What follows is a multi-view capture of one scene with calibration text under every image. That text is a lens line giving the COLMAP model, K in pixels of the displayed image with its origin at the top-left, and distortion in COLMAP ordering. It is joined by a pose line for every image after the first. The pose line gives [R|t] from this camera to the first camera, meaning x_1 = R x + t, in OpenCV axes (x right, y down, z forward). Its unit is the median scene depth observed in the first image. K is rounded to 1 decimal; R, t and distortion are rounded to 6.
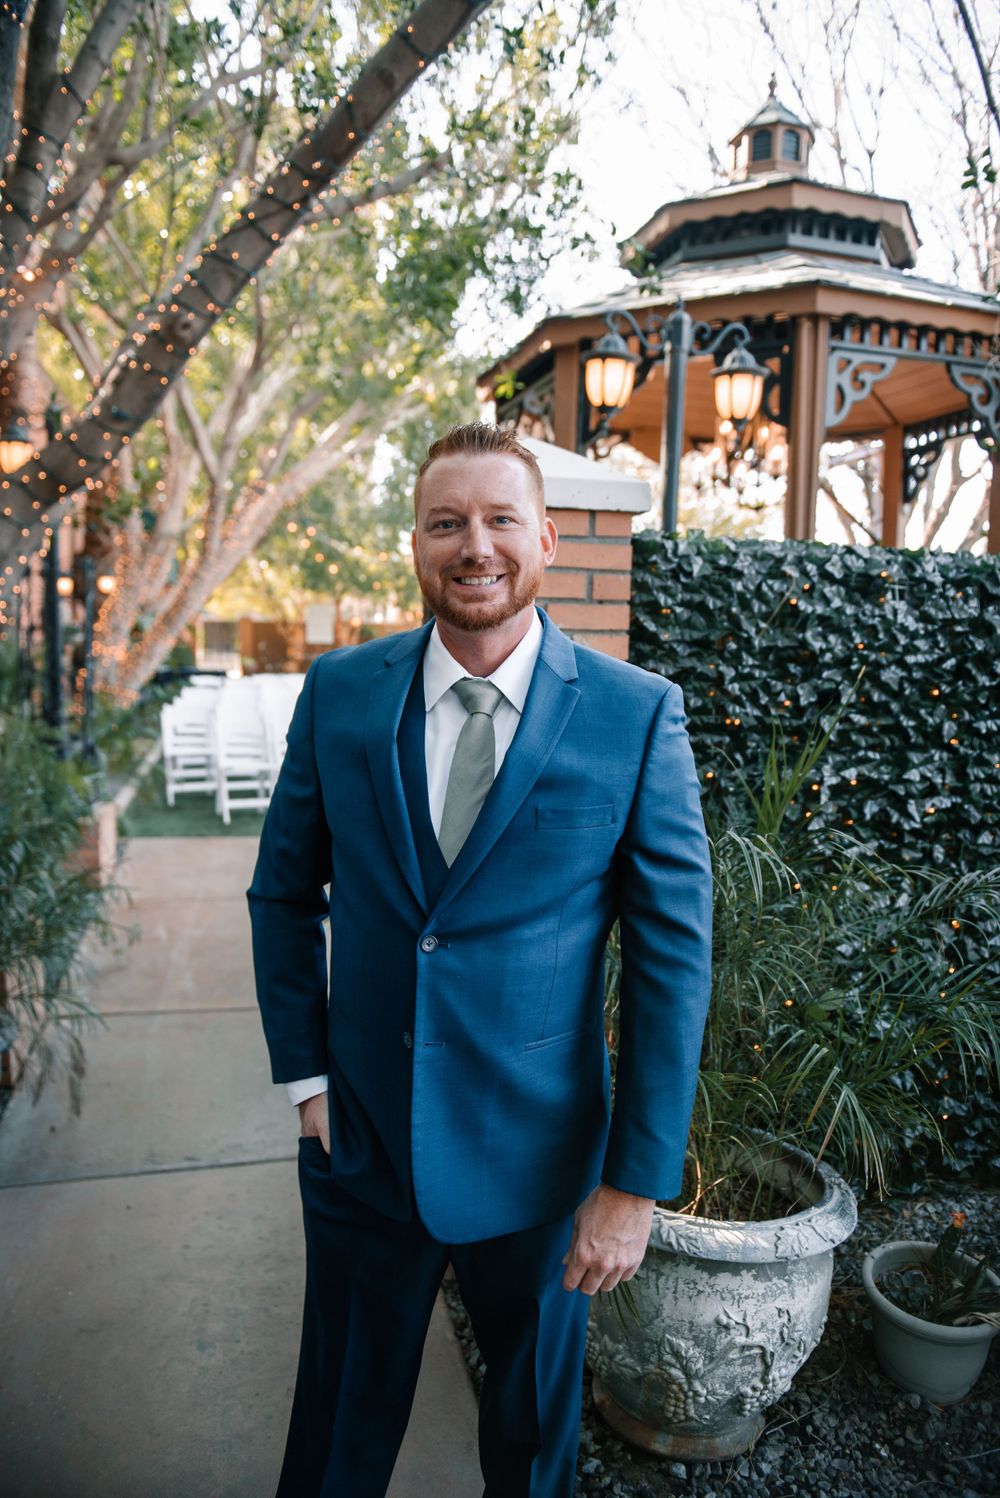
lens RADIAL K [[1025.4, 0, 484.4], [0, 1025.4, 747.4], [0, 0, 1]] dist [-0.051059, -0.002855]
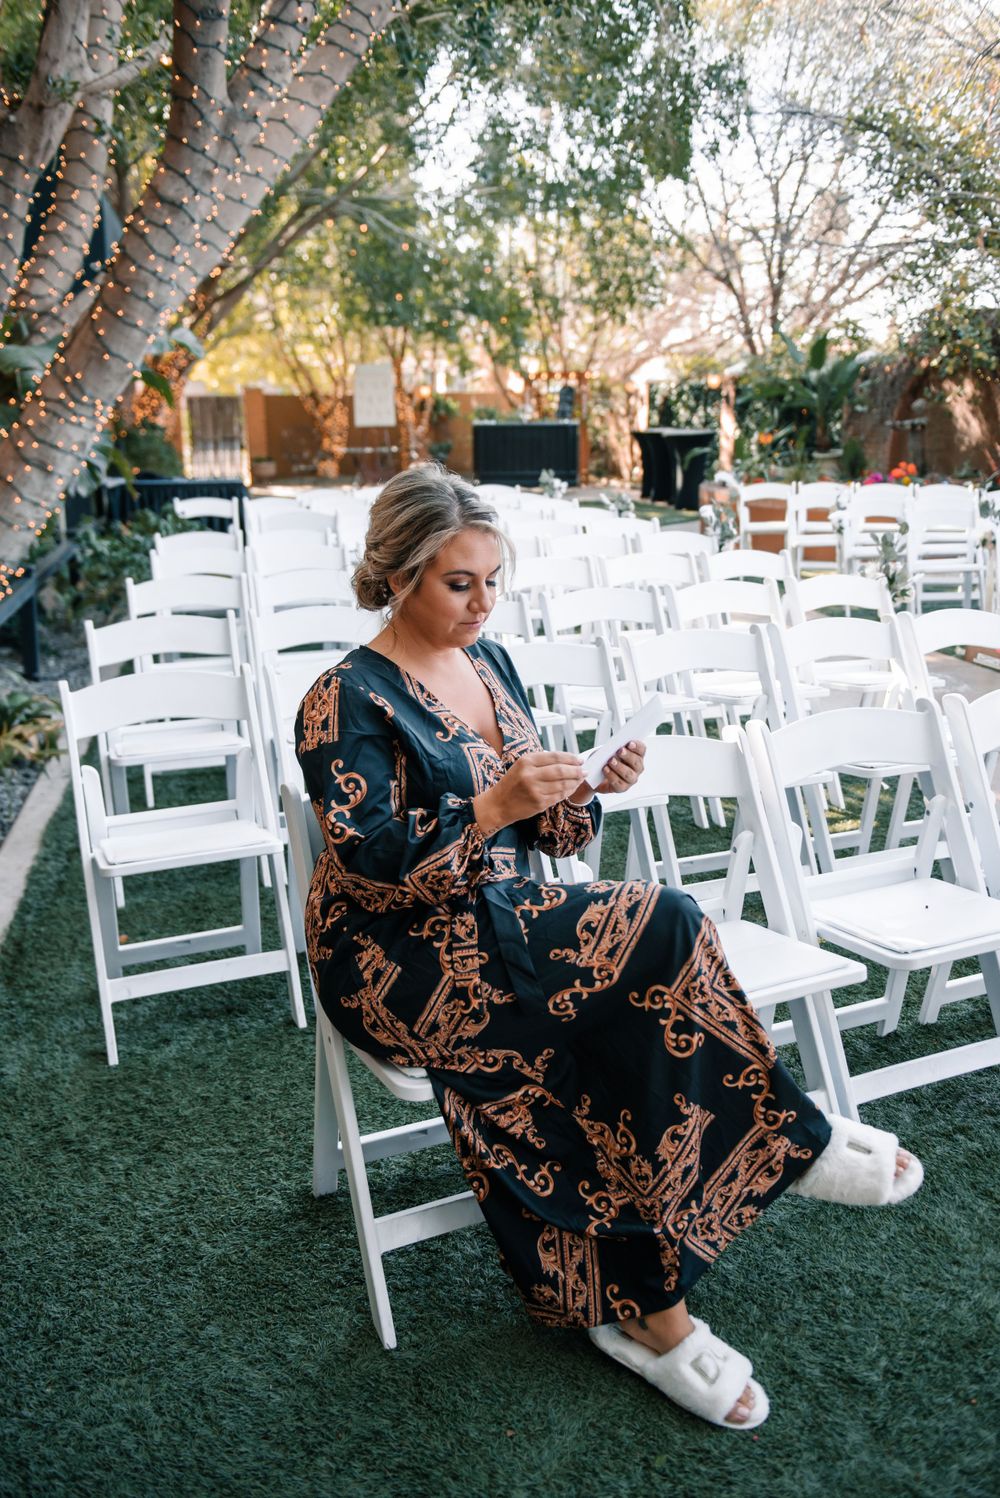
lens RADIAL K [[1297.9, 0, 487.7], [0, 1297.9, 740.1], [0, 0, 1]] dist [0.105668, -0.013747]
pose [[0.998285, -0.024690, -0.053077, -0.522050], [0.031582, 0.990585, 0.133209, -0.166683], [0.049289, -0.134657, 0.989666, 1.815933]]
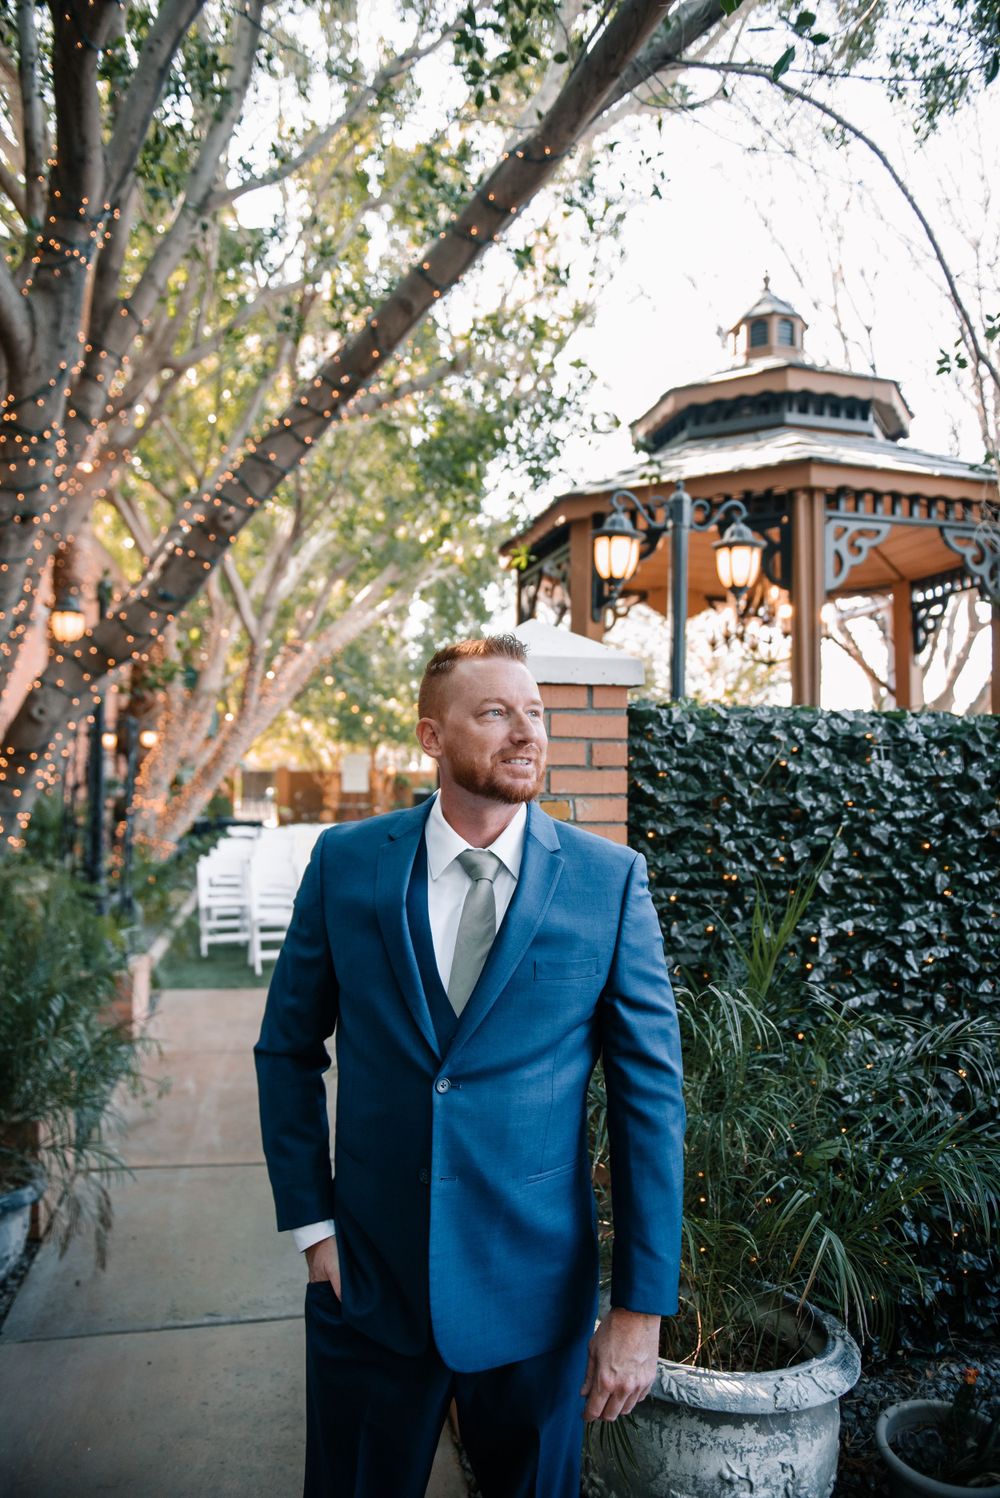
lens RADIAL K [[1025.4, 0, 483.8], [0, 1025.4, 744.2], [0, 0, 1]] dist [-0.051059, -0.002855]
pose [[0.999330, -0.012804, -0.034294, 0.019000], [0.007705, 0.989416, -0.144903, -0.007357], [0.035786, 0.144542, 0.988851, -0.052560]]
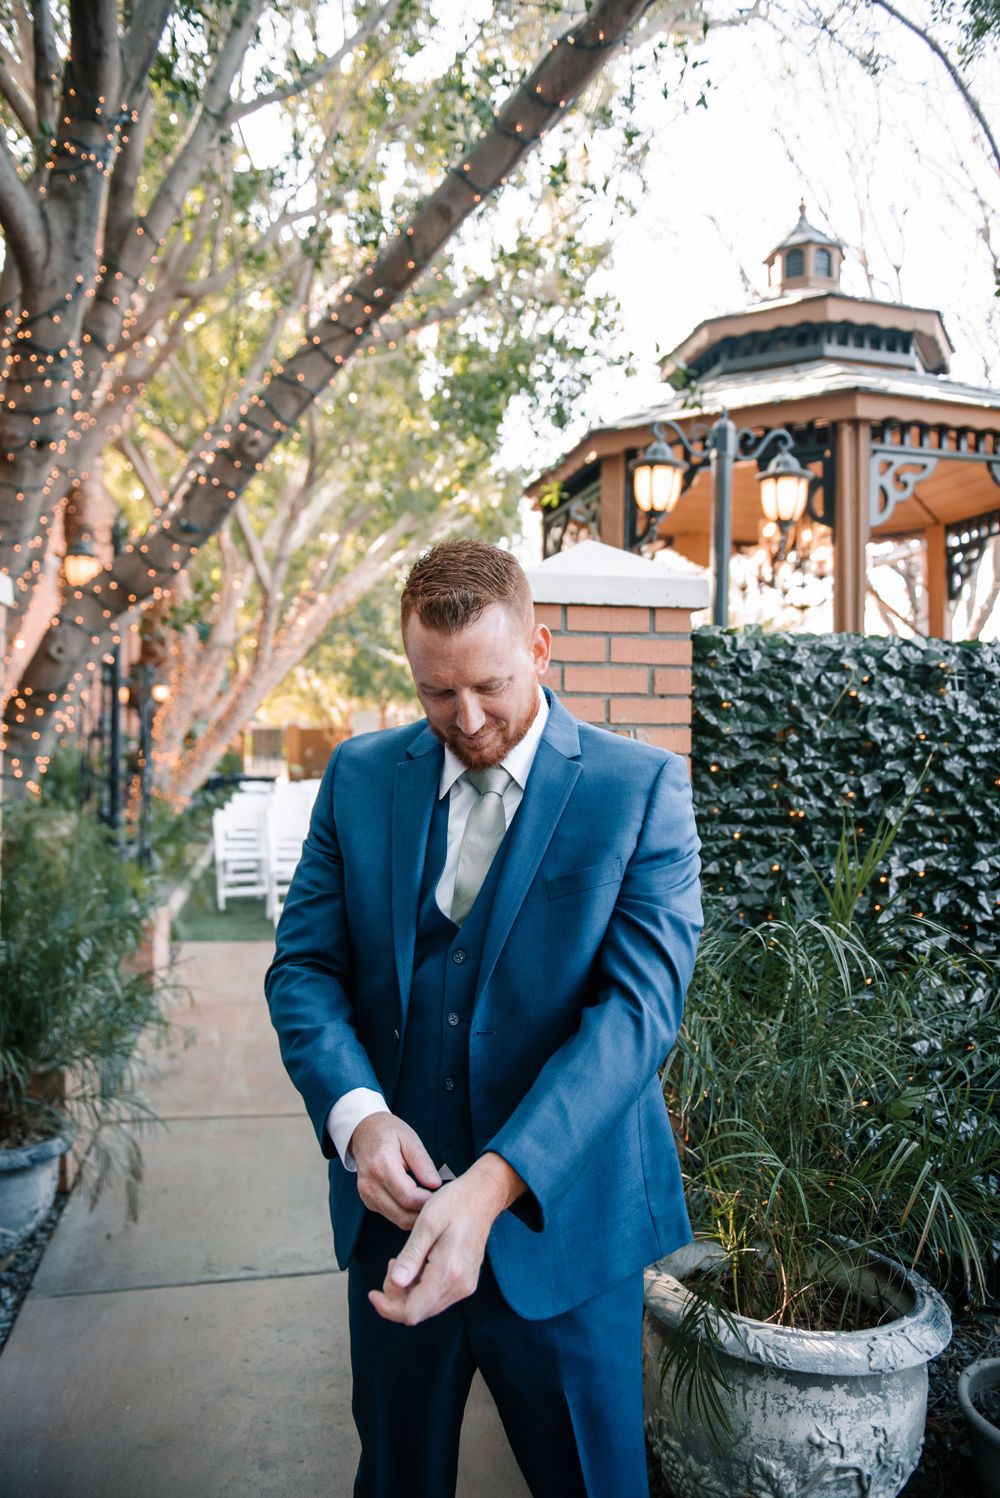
lens RADIAL K [[1025.4, 0, 483.6], [0, 1025.4, 744.3], [0, 0, 1]] dist [-0.051059, -0.002855]
pose [[0.999030, -0.012402, -0.042243, -0.014256], [0.007886, 0.994395, -0.105438, 0.007206], [0.043314, 0.105003, 0.993528, -0.006950]]
